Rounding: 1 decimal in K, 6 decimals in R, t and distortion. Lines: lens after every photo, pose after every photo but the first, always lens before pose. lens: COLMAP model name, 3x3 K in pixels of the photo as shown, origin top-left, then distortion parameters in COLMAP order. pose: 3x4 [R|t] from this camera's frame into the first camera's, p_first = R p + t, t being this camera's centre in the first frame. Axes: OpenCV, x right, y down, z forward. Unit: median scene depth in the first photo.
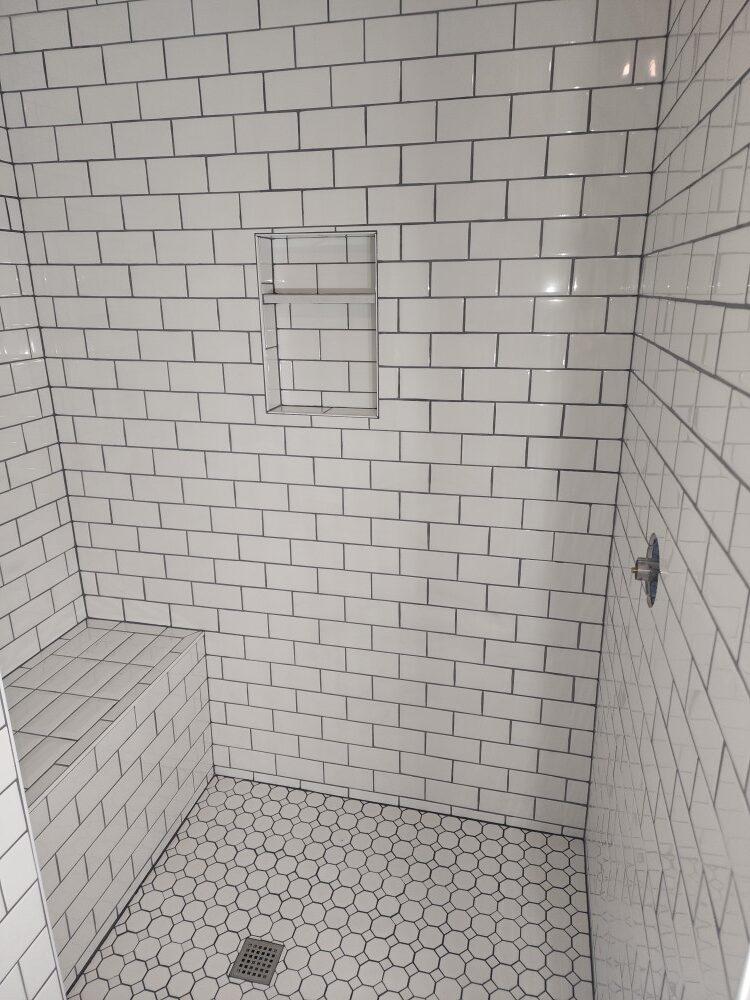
lens RADIAL K [[674.1, 0, 378.1], [0, 674.1, 501.3], [0, 0, 1]] dist [0.056835, -0.050330]
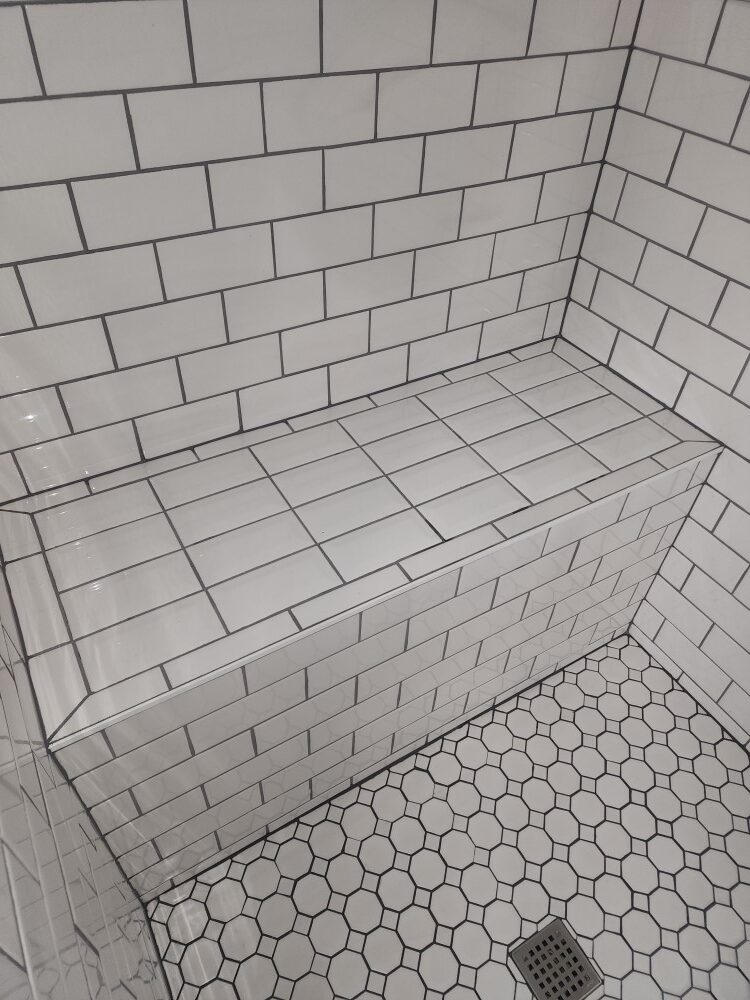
lens RADIAL K [[674.1, 0, 375.4], [0, 674.1, 500.0], [0, 0, 1]] dist [0.056835, -0.050330]
pose [[0.698207, 0.514023, -0.498285, -0.161524], [-0.263152, 0.831579, 0.489109, 0.035346], [0.665777, -0.210375, 0.715880, 0.424167]]
